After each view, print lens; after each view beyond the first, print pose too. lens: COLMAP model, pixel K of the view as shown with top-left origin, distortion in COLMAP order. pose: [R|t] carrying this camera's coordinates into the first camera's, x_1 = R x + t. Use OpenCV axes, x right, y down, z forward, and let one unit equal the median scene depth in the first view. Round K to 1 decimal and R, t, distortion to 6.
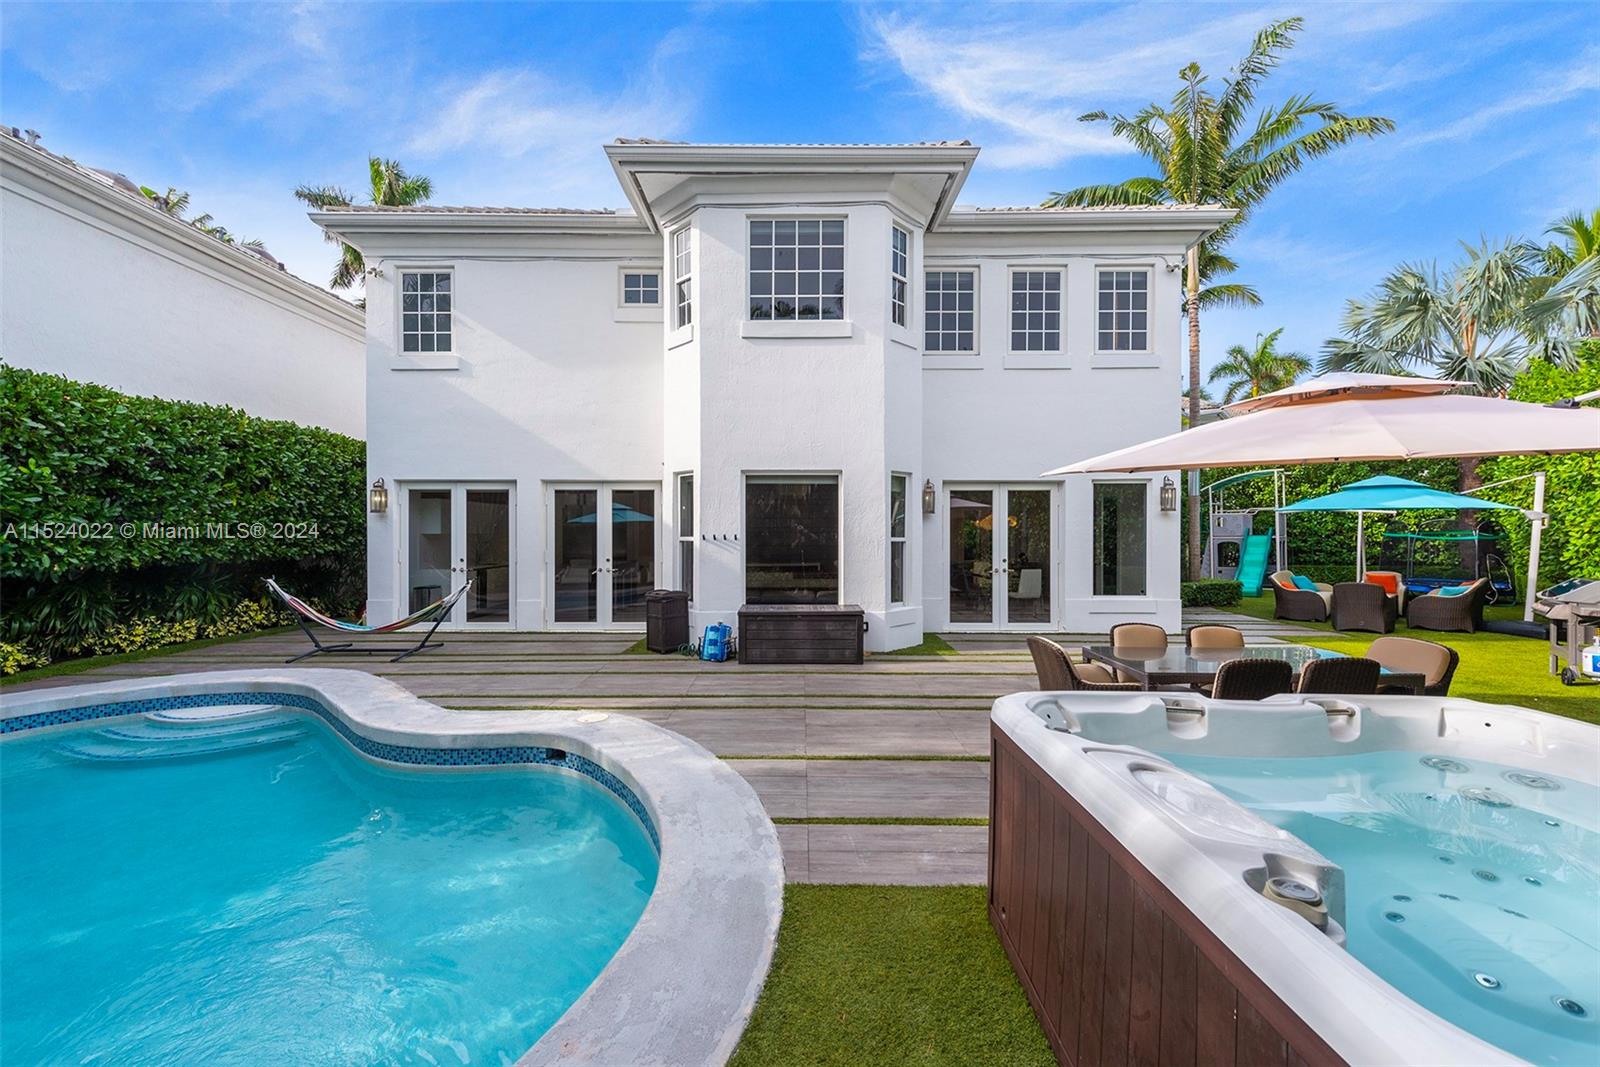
lens RADIAL K [[623.6, 0, 794.8], [0, 623.6, 532.7], [0, 0, 1]] dist [0.012571, -0.000650]
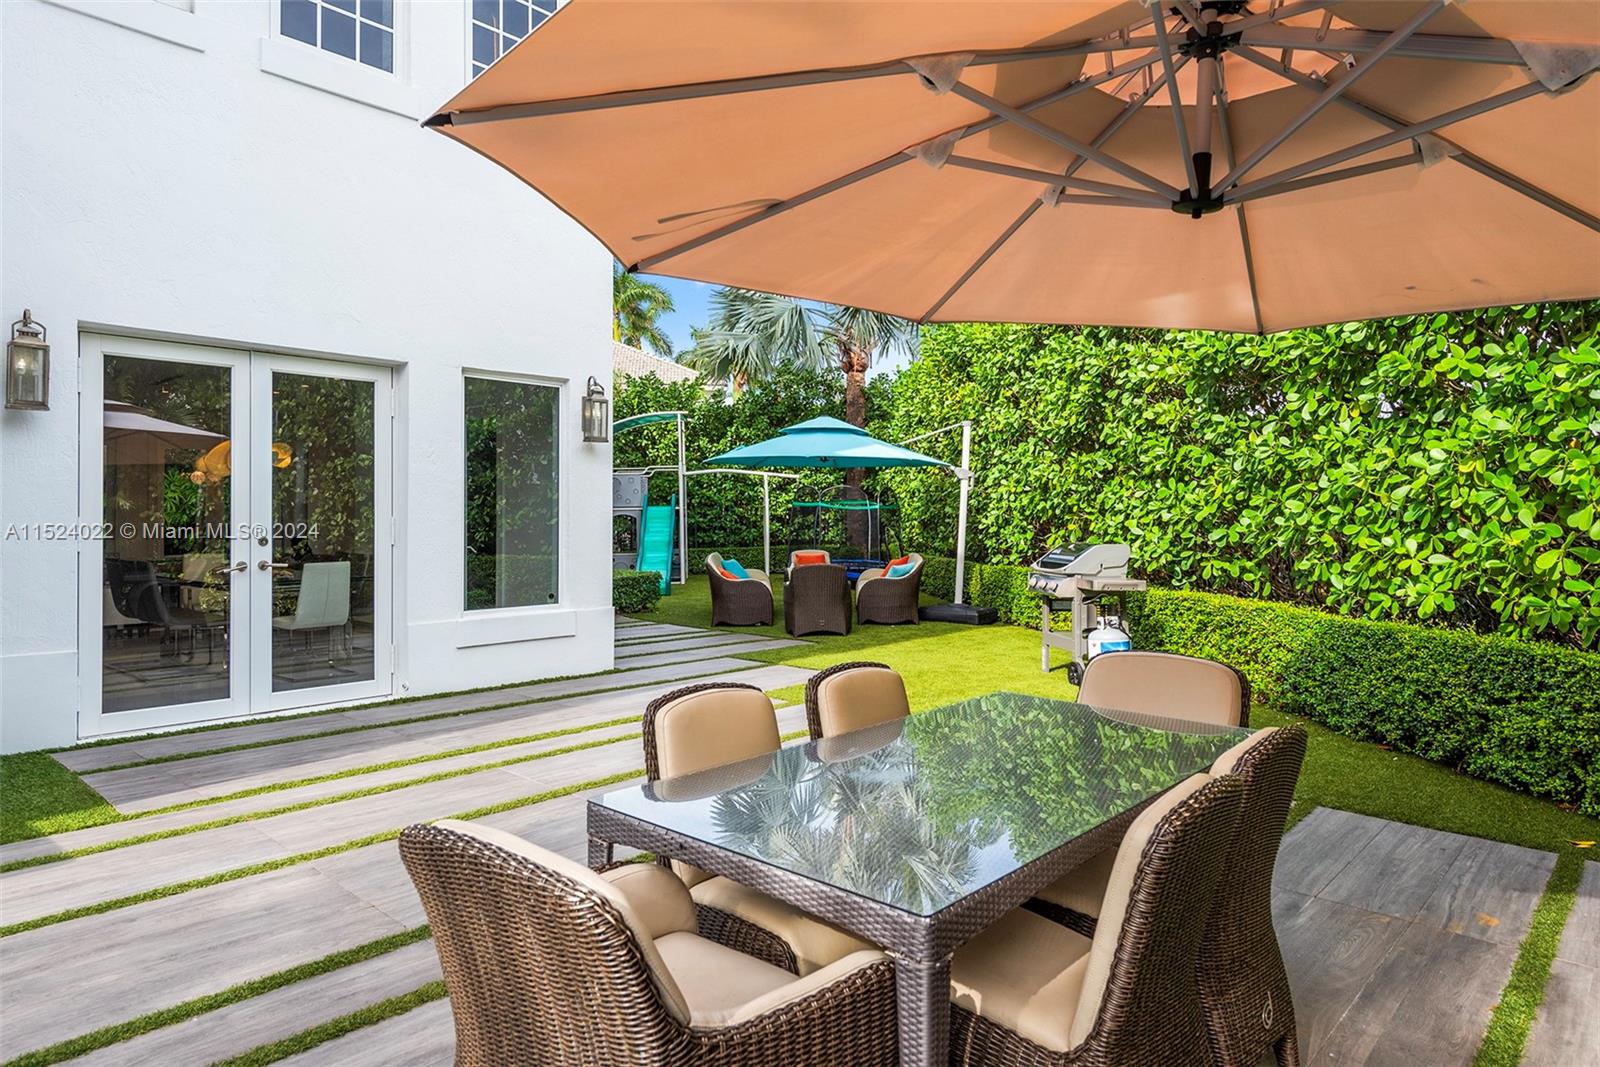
lens RADIAL K [[971.8, 0, 798.0], [0, 971.8, 517.8], [0, 0, 1]] dist [0.016753, -0.001613]
pose [[0.673044, -0.000761, 0.739602, 0.091565], [-0.001143, 0.999997, 0.002069, 0.025684], [-0.739601, -0.002238, 0.673041, 0.289350]]
